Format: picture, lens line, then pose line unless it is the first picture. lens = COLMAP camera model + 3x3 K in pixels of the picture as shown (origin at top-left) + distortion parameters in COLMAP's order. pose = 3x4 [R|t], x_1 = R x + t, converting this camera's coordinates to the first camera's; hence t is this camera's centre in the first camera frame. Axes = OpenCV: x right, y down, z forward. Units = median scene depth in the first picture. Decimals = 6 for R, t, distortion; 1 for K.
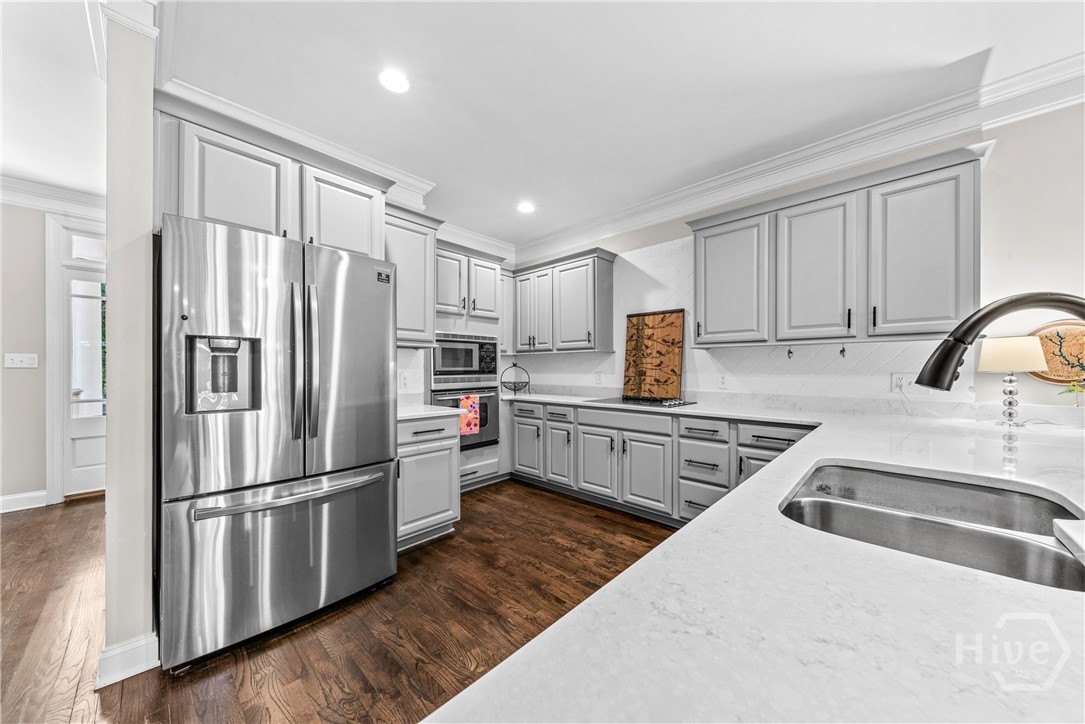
lens RADIAL K [[364.7, 0, 542.8], [0, 364.7, 370.5], [0, 0, 1]] dist [0.001312, 0.000051]
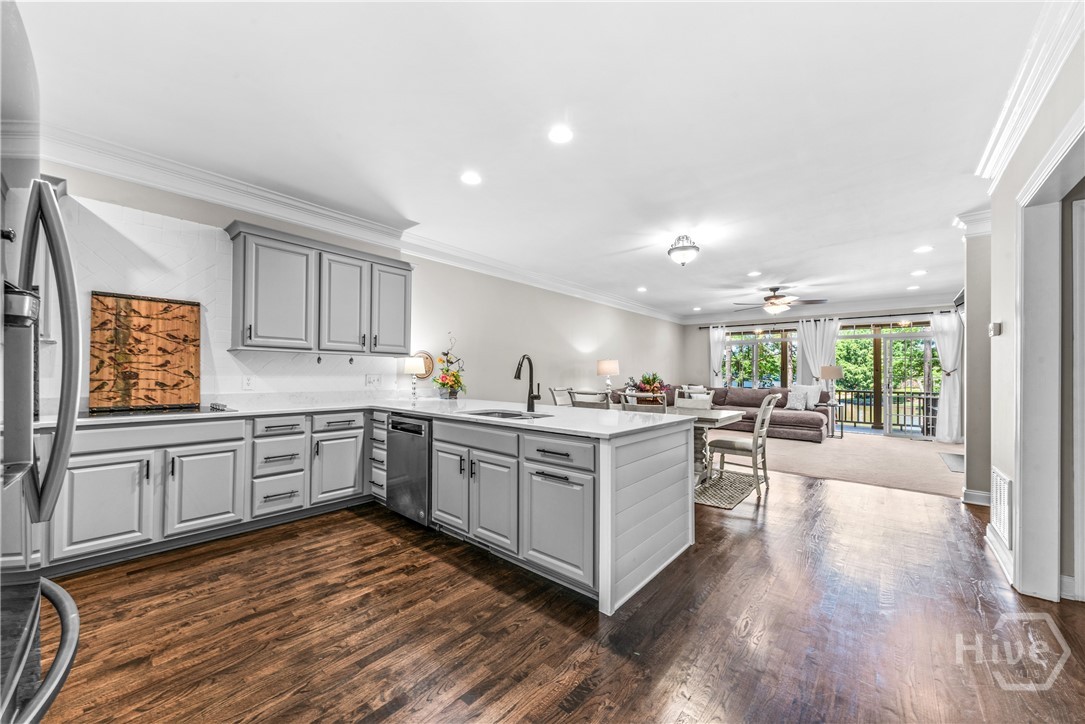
lens RADIAL K [[391.1, 0, 541.6], [0, 391.1, 370.3], [0, 0, 1]] dist [0.007158, -0.004702]
pose [[-0.031113, 0.007161, 0.999490, -0.581860], [-0.006650, 0.999951, -0.007371, -0.002622], [-0.999494, -0.006876, -0.031064, 0.186217]]
